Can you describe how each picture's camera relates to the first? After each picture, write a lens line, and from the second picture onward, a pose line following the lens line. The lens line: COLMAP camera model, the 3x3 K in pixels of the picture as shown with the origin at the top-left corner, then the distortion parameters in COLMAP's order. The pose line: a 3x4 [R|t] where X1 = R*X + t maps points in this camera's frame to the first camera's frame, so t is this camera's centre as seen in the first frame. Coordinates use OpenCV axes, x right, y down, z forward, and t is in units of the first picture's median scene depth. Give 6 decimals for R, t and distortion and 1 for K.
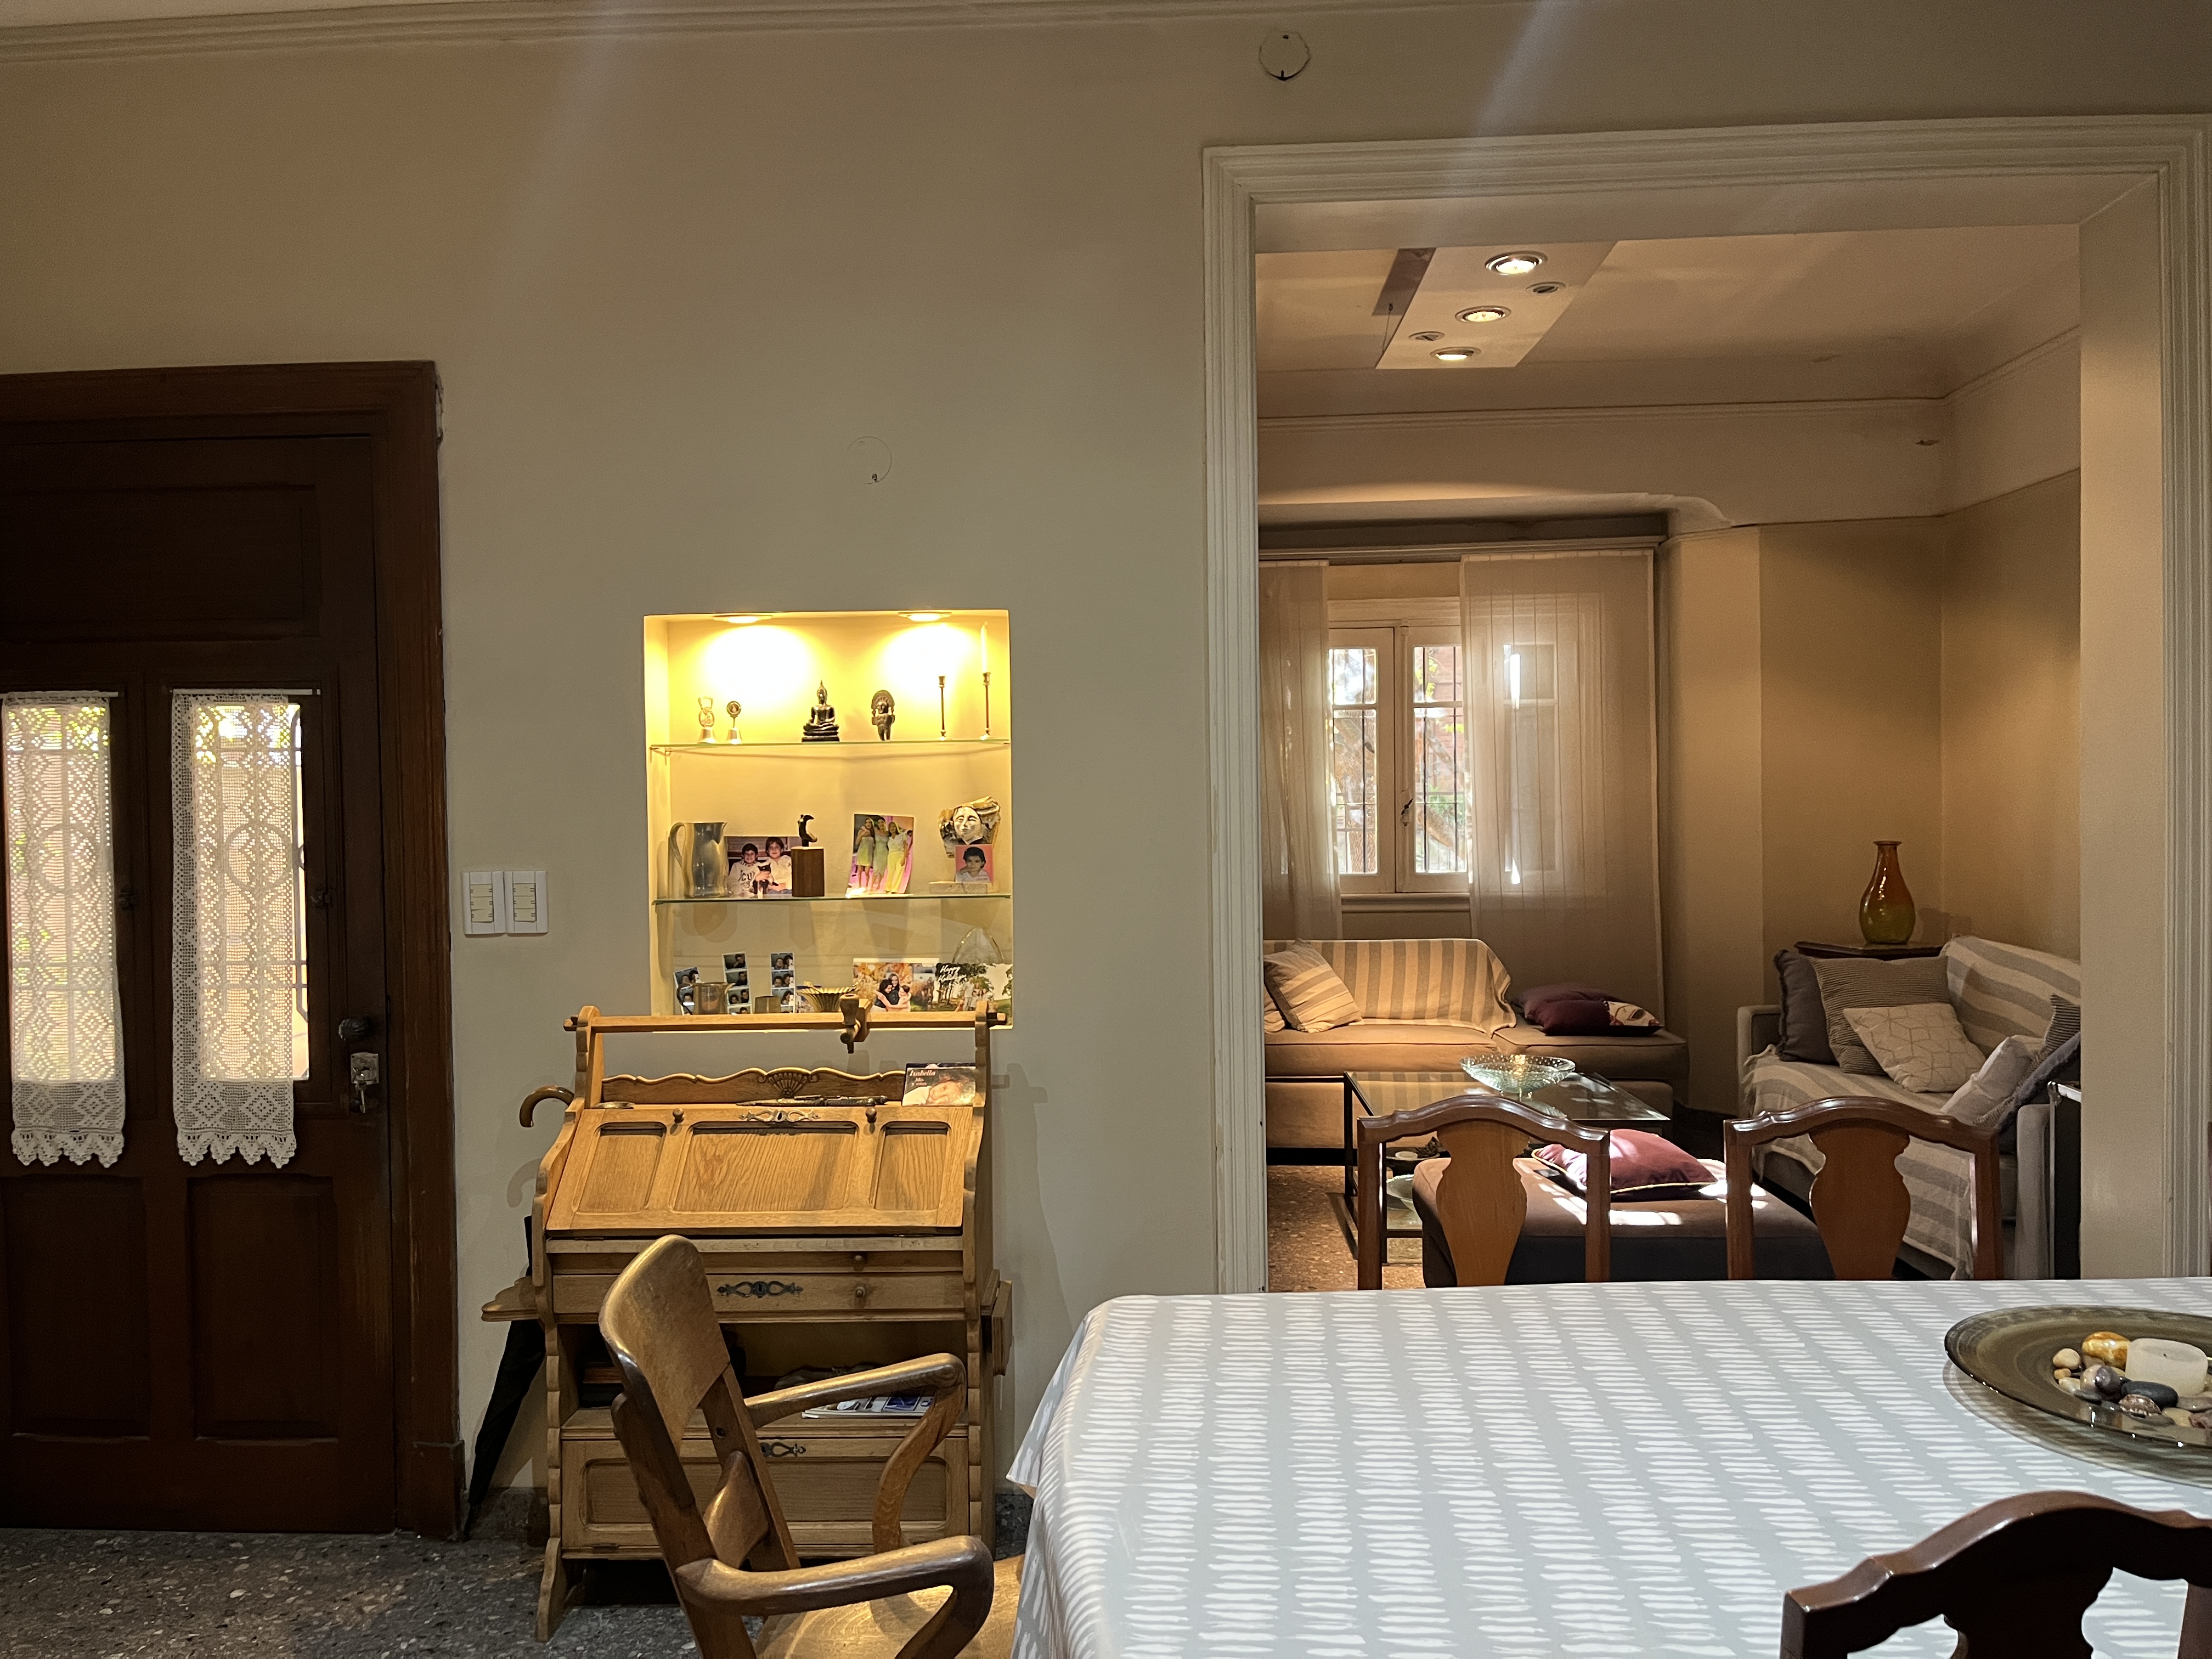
lens RADIAL K [[1682.7, 0, 1118.5], [0, 1682.7, 833.4], [0, 0, 1]] dist [0.068375, -0.082139]
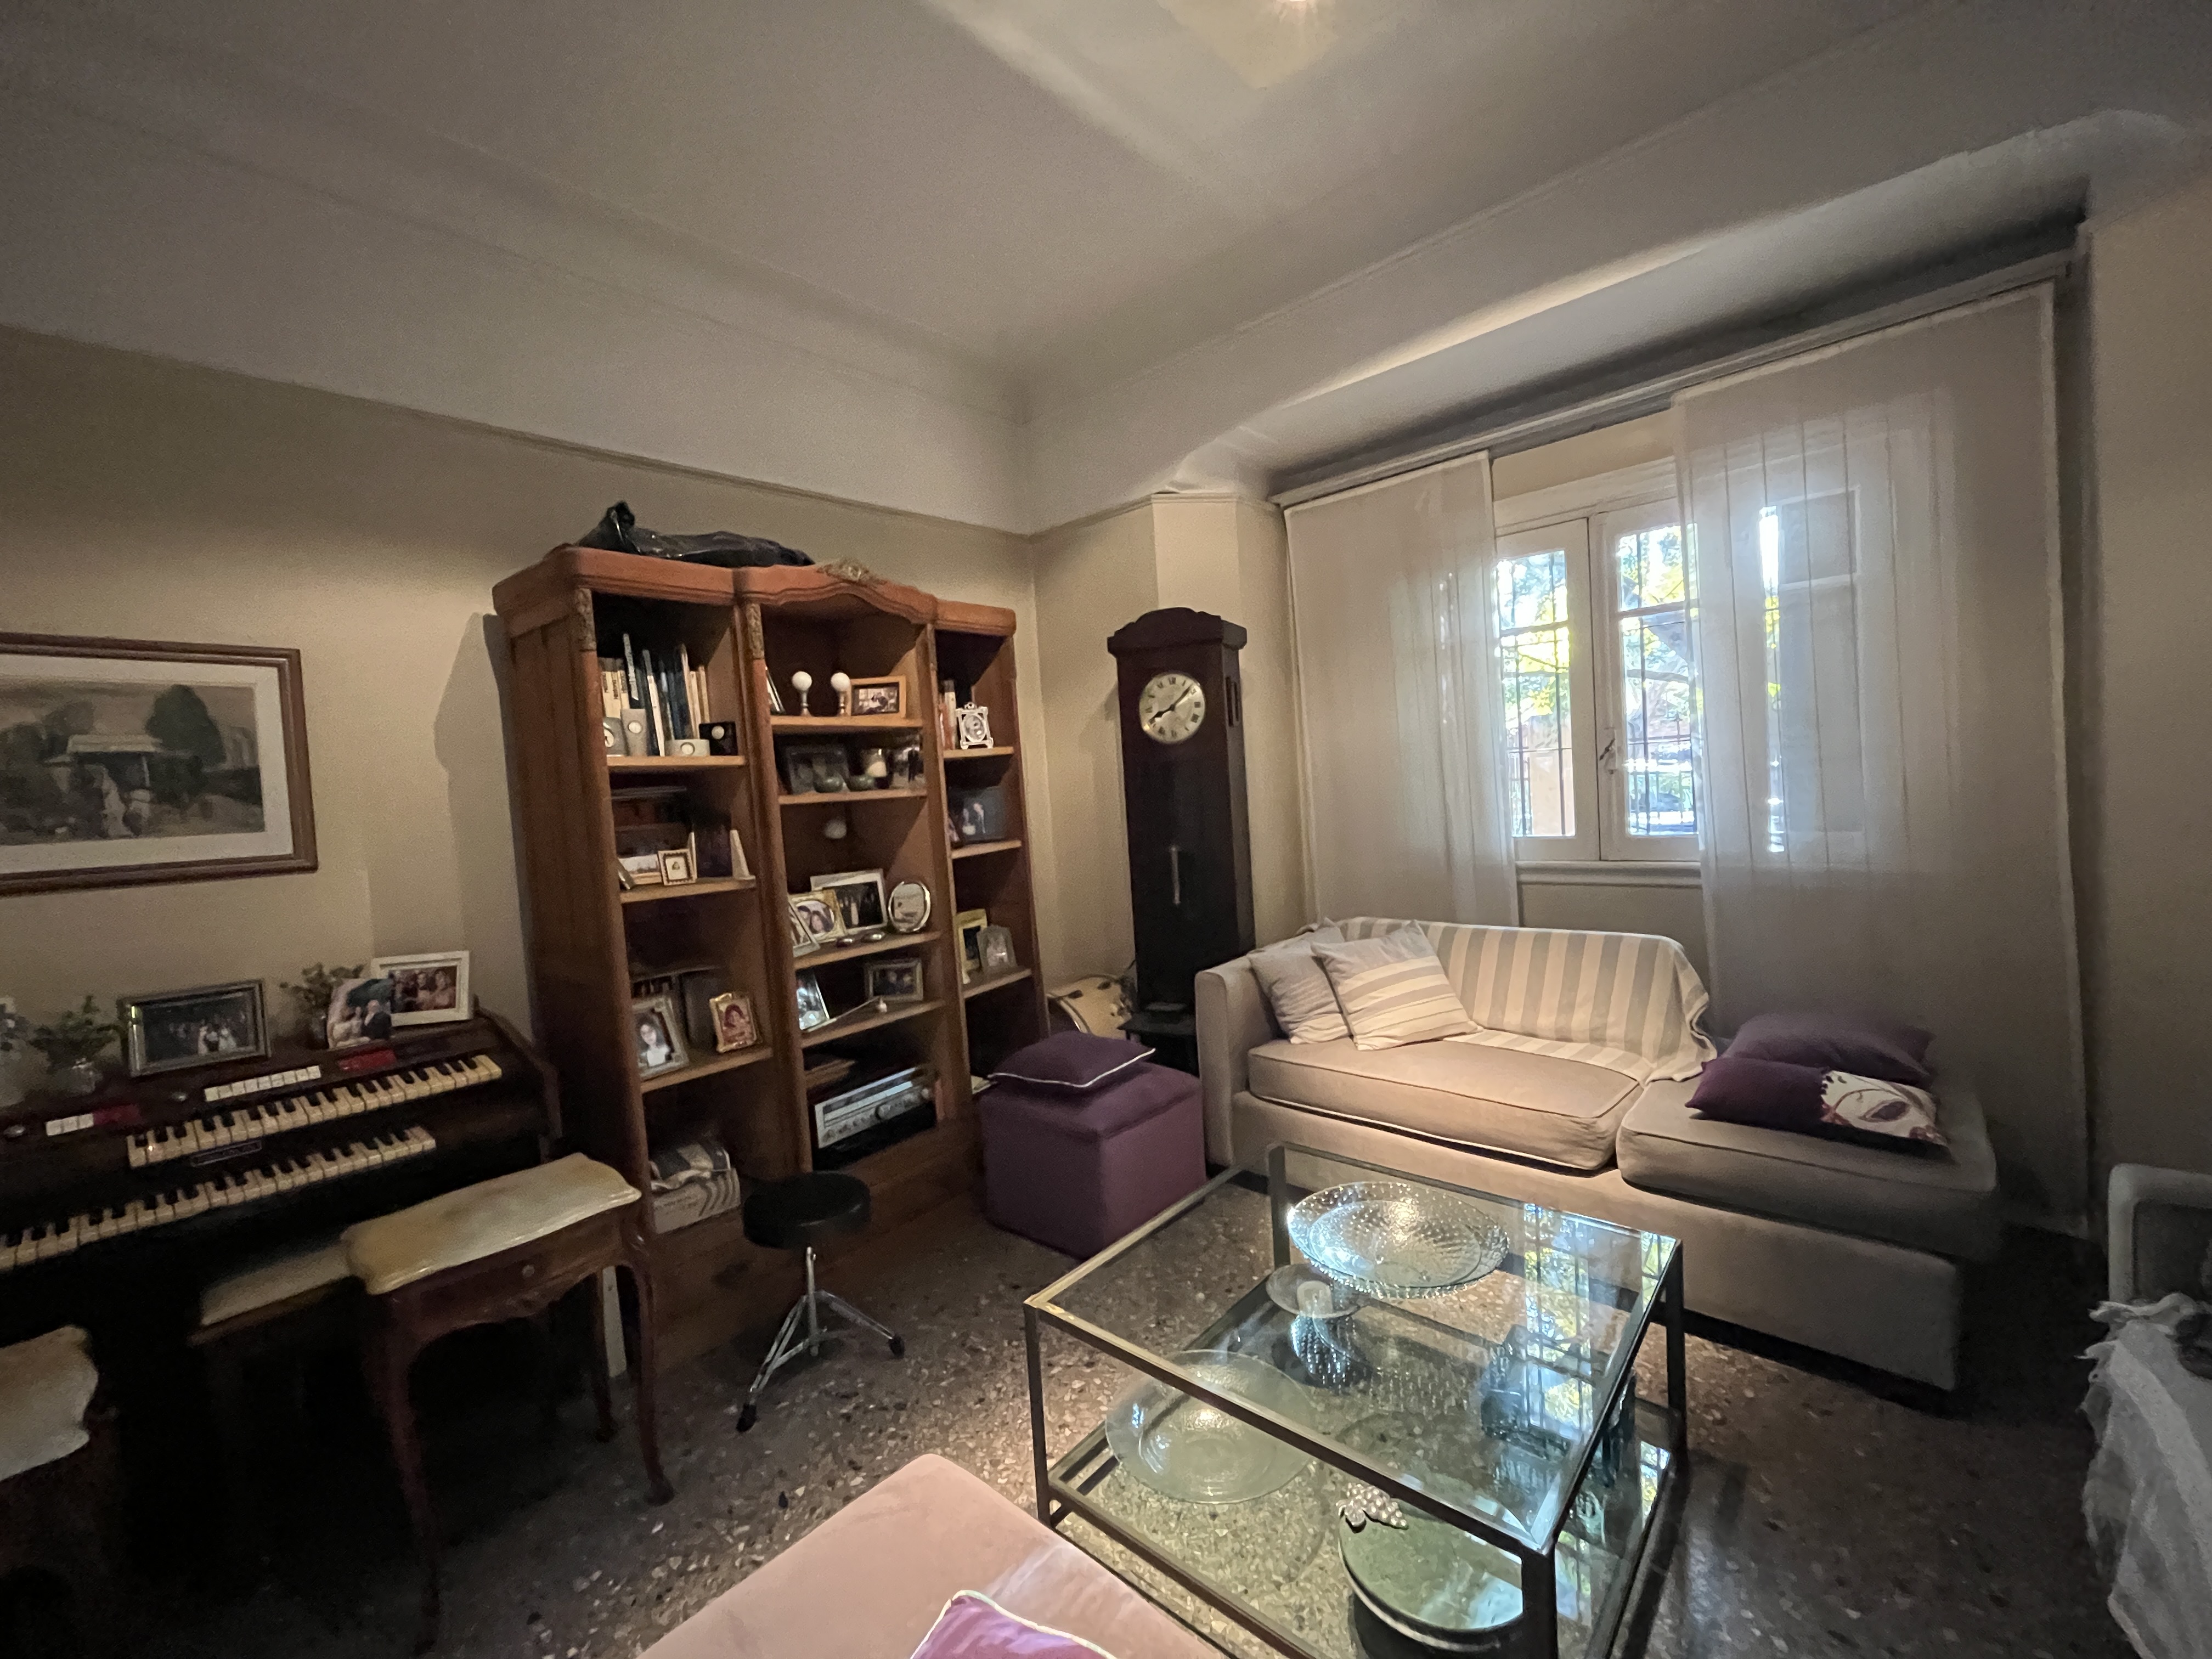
lens RADIAL K [[909.0, 0, 1123.6], [0, 909.0, 832.1], [0, 0, 1]] dist [-0.000526, 0.000228]
pose [[0.785000, -0.002823, -0.619490, 0.559447], [0.032840, 0.998773, 0.037063, -0.001519], [0.618625, -0.049438, 0.784130, 1.189478]]
